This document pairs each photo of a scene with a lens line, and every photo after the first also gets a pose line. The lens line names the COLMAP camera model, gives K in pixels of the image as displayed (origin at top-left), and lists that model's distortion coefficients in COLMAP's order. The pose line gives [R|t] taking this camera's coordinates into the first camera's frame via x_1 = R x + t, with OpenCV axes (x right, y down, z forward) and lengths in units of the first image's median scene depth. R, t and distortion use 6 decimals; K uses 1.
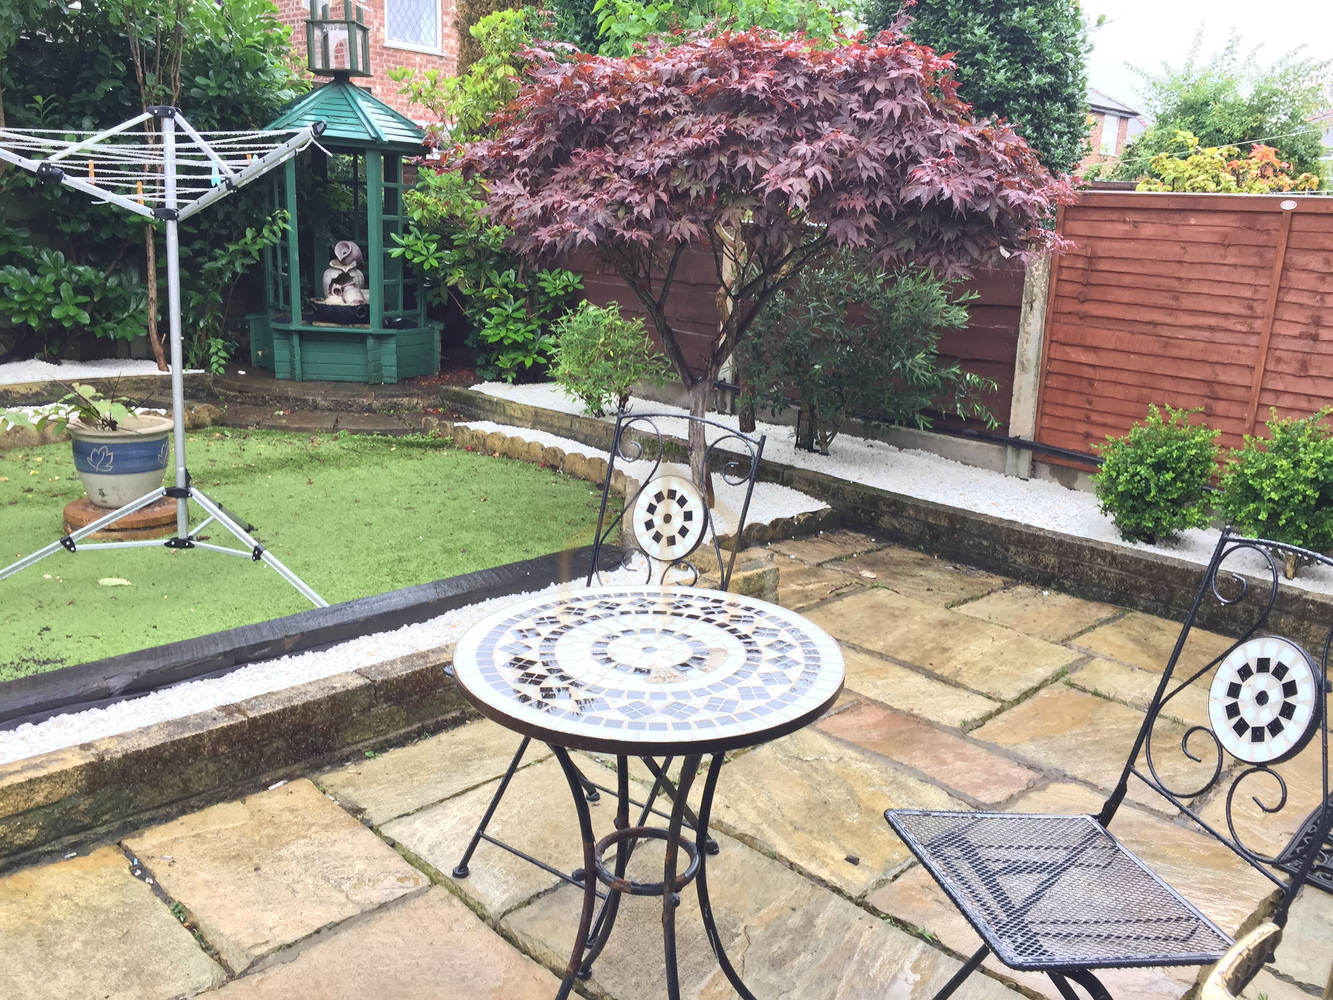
lens RADIAL K [[1136.4, 0, 661.2], [0, 1136.4, 490.6], [0, 0, 1]] dist [0.086703, -0.127311]
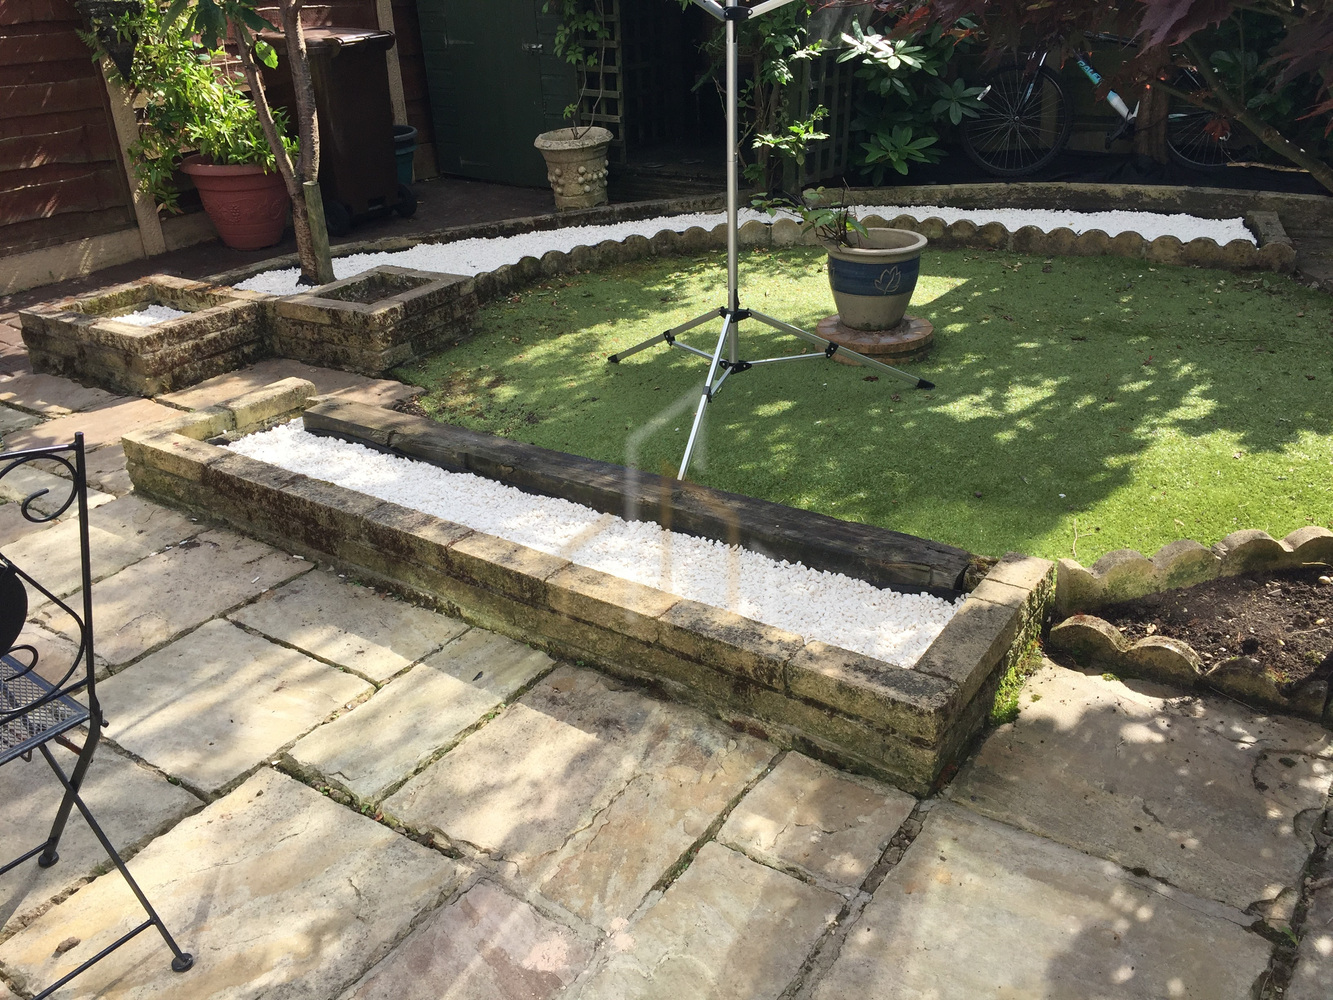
lens RADIAL K [[1136.4, 0, 661.2], [0, 1136.4, 490.6], [0, 0, 1]] dist [0.086703, -0.127311]
pose [[0.158914, 0.365545, -0.917128, 0.448672], [-0.183946, 0.923629, 0.336263, -0.154043], [0.970005, 0.115265, 0.214018, 0.658640]]
